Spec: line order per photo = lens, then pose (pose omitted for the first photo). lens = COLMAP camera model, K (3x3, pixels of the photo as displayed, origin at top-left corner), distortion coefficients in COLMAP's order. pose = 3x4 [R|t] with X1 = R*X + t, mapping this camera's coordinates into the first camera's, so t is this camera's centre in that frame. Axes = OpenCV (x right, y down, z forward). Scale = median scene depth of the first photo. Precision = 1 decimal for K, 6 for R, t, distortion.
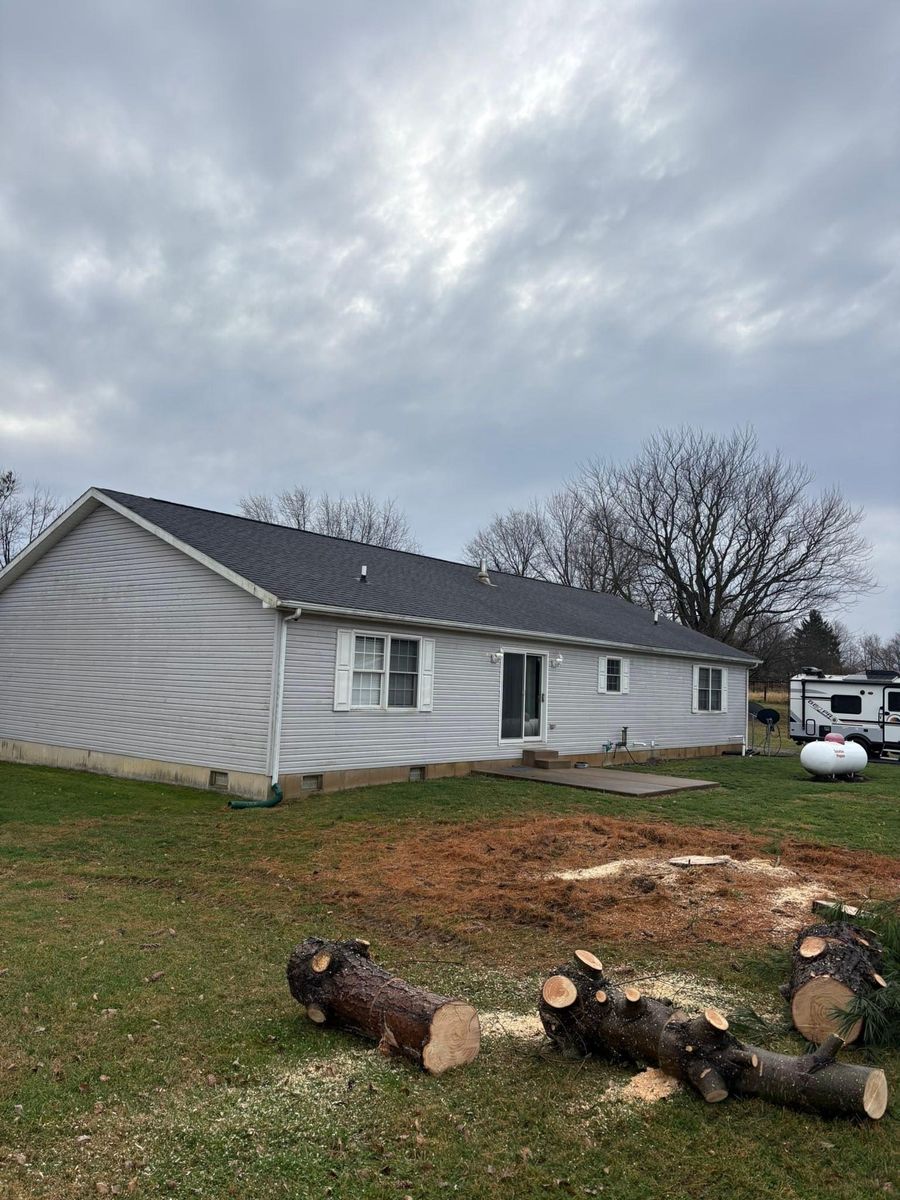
lens RADIAL K [[848.9, 0, 450.0], [0, 848.9, 600.0], [0, 0, 1]] dist [-0.005129, -0.002087]
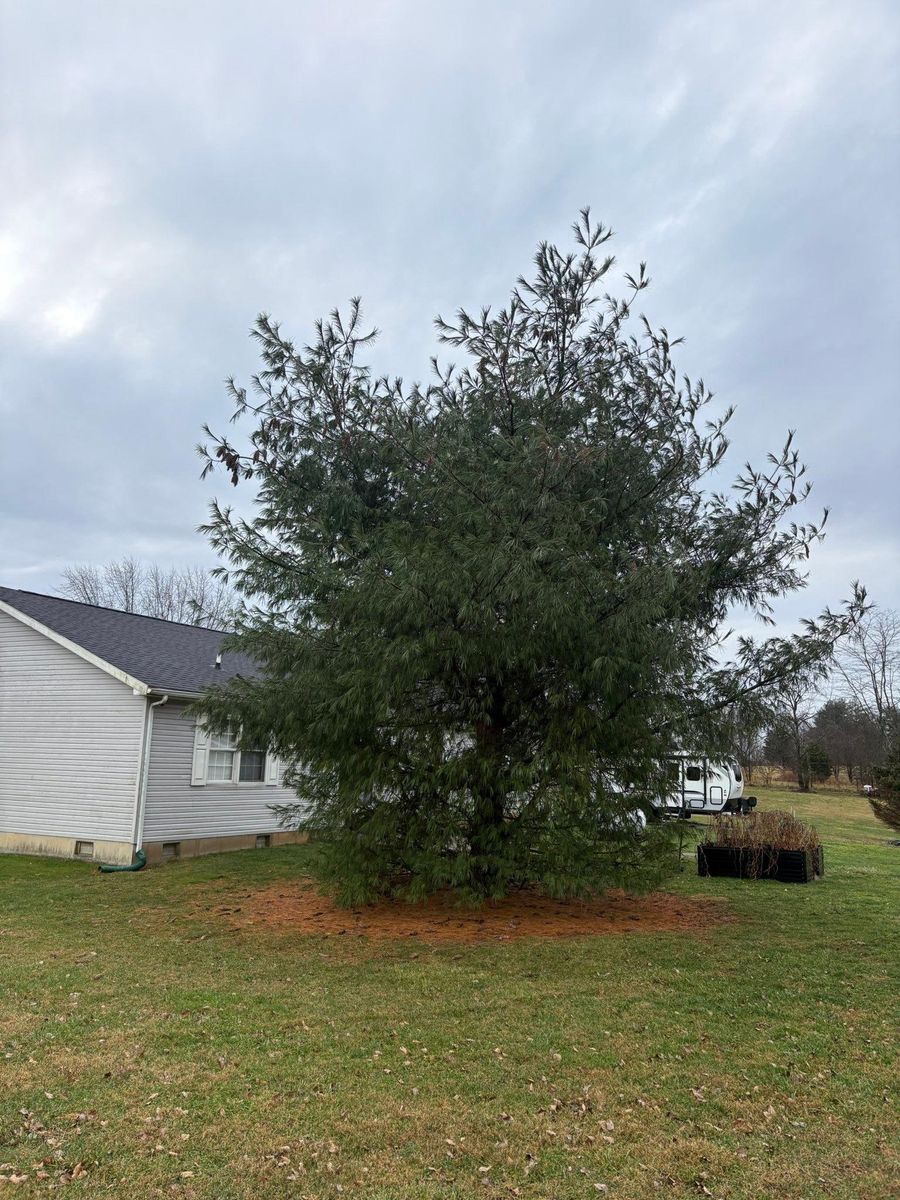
lens RADIAL K [[848.9, 0, 450.0], [0, 848.9, 600.0], [0, 0, 1]] dist [-0.005129, -0.002087]
pose [[0.980608, 0.029072, 0.193810, -0.025313], [-0.011764, 0.995884, -0.089865, -0.018793], [-0.195625, 0.085842, 0.976914, -0.201397]]
